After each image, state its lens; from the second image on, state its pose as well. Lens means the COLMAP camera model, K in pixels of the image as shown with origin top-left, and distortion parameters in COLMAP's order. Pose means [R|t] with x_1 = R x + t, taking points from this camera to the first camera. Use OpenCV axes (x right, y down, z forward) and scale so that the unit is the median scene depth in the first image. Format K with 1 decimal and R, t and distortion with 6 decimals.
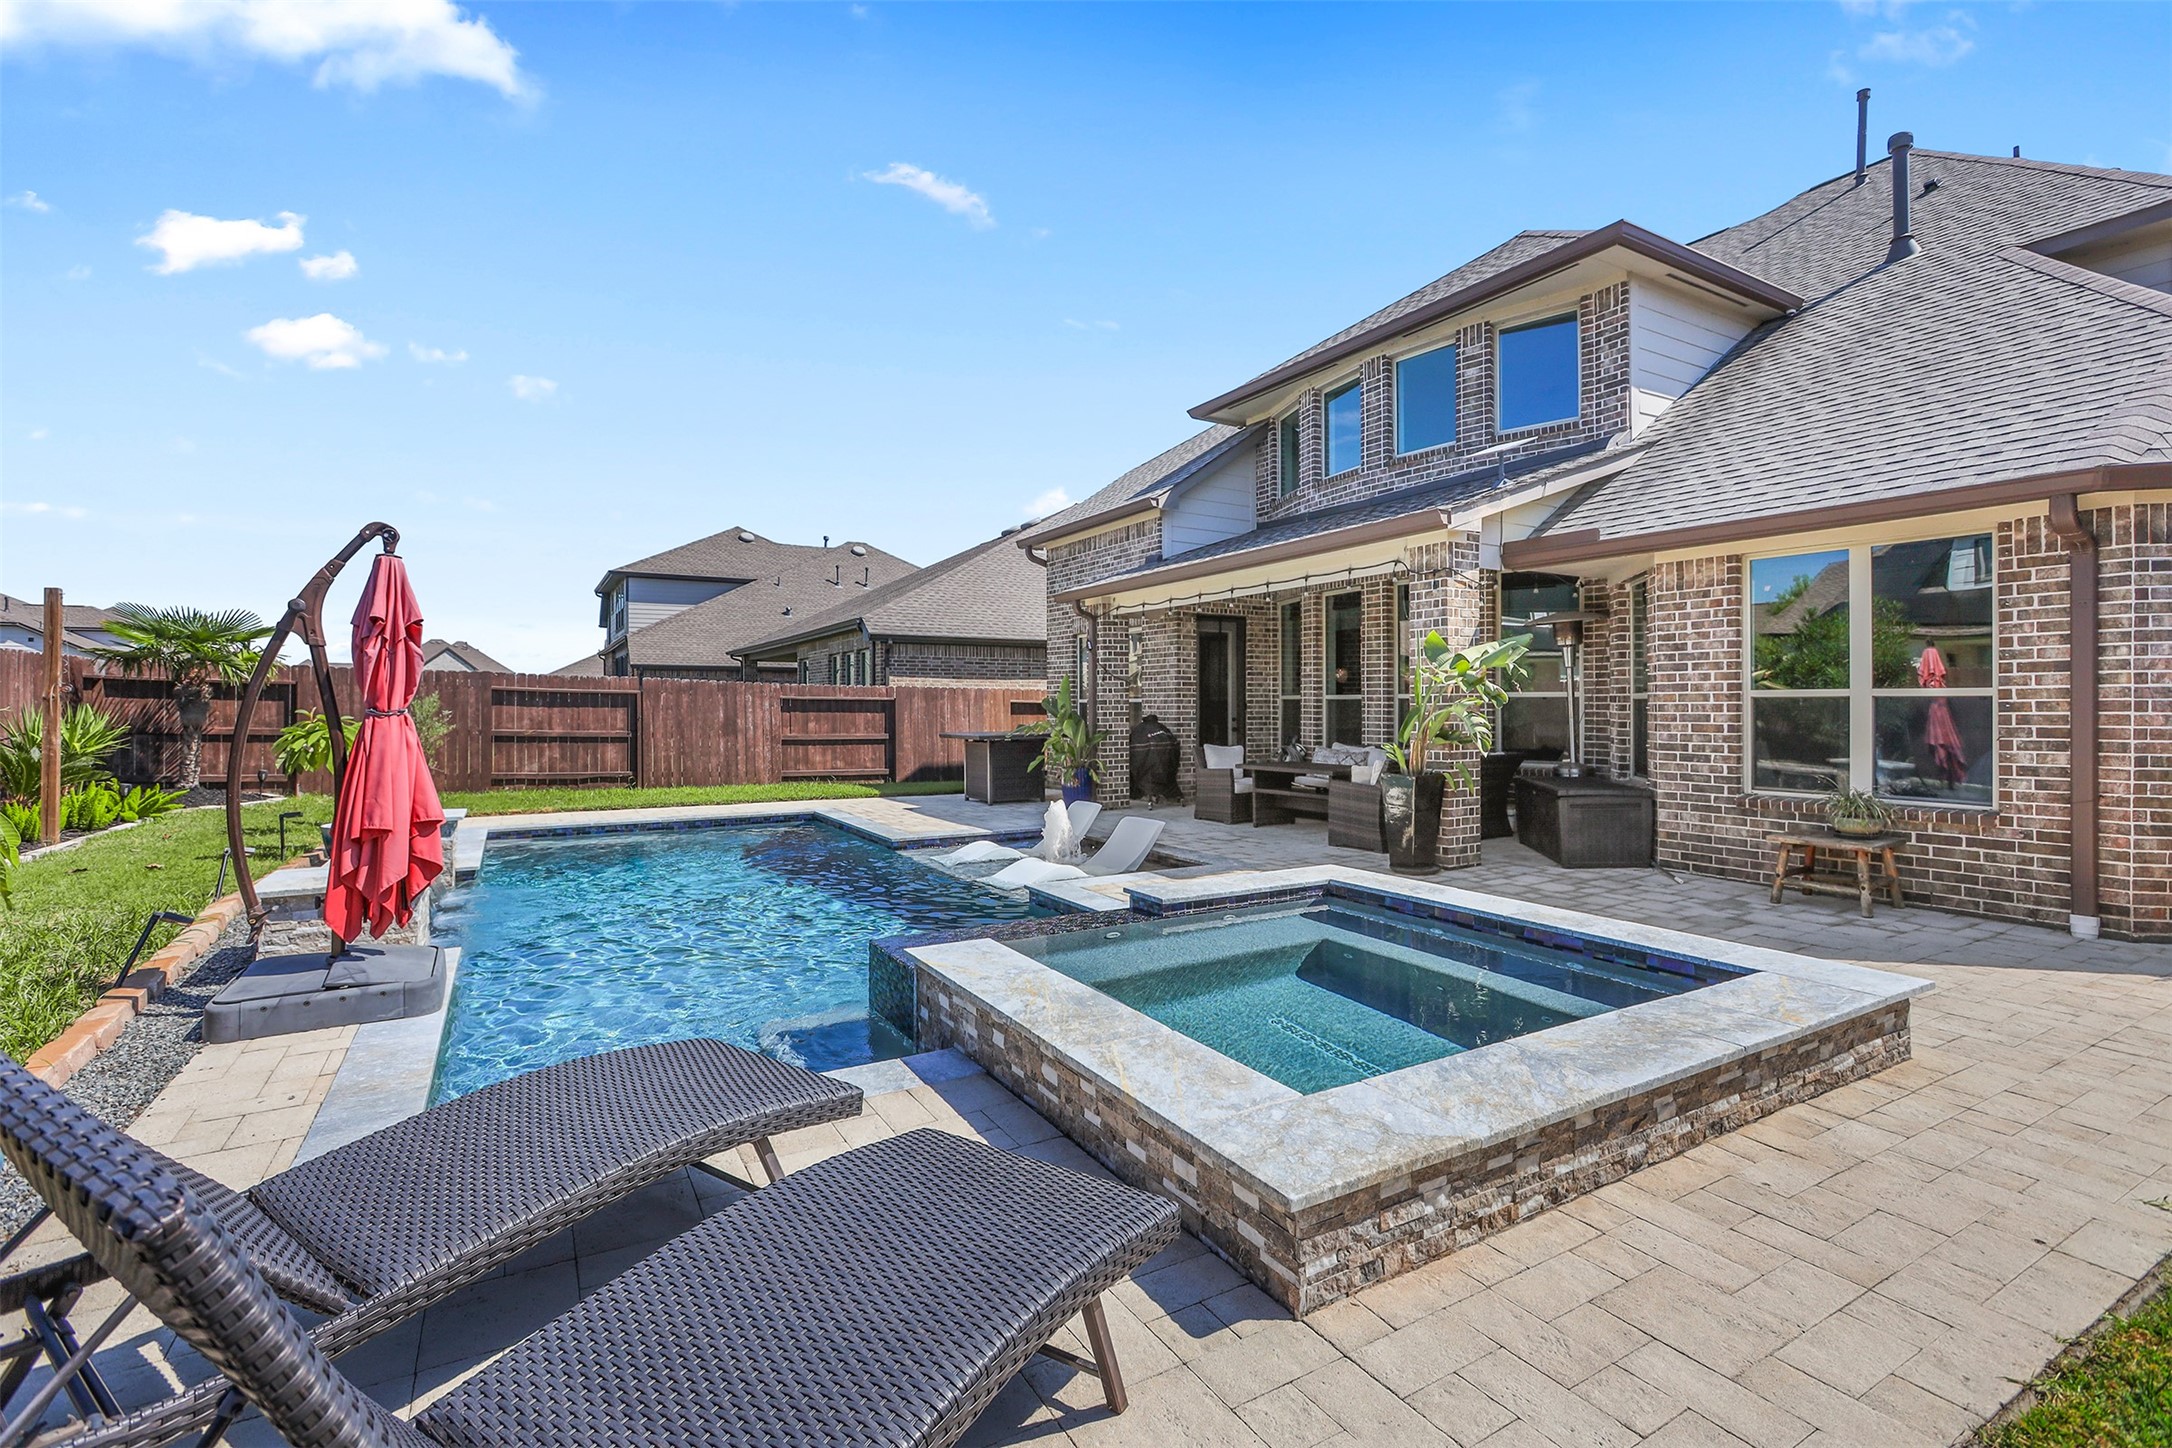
lens RADIAL K [[981.4, 0, 1084.2], [0, 981.4, 711.9], [0, 0, 1]] dist [0.000330, 0.000002]
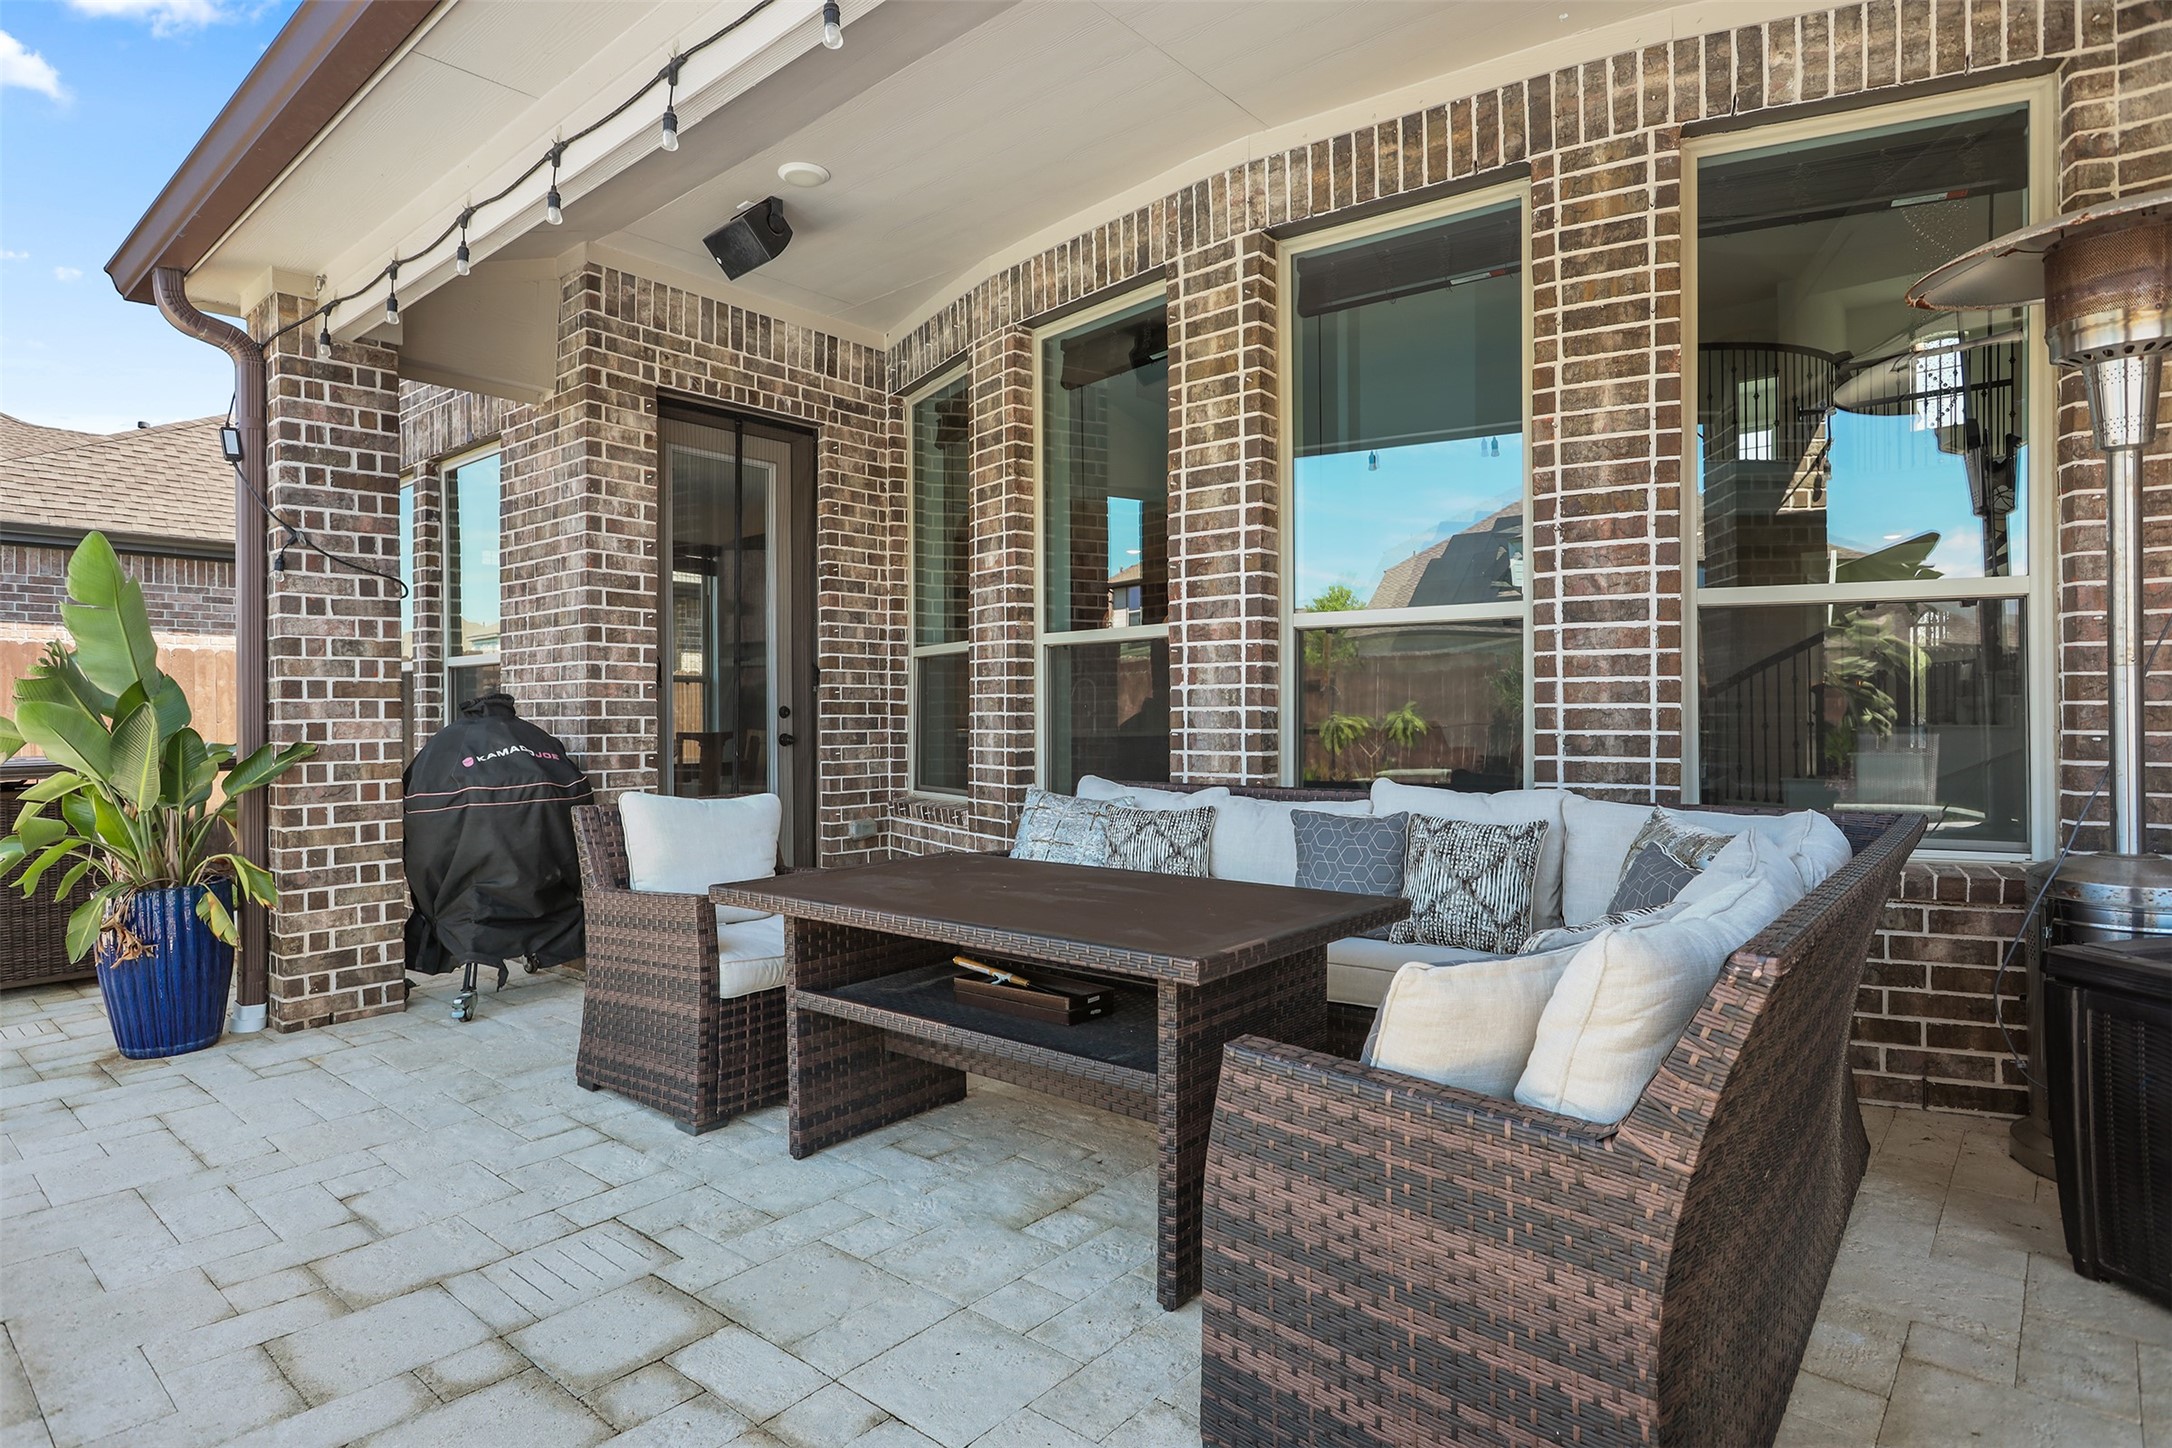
lens RADIAL K [[1183.6, 0, 1097.4], [0, 1183.6, 717.1], [0, 0, 1]] dist [-0.000048, -0.000018]
pose [[0.940942, -0.002432, 0.338558, 0.115585], [0.005234, 0.999959, -0.007363, 0.013298], [-0.338526, 0.008700, 0.940917, 0.563221]]
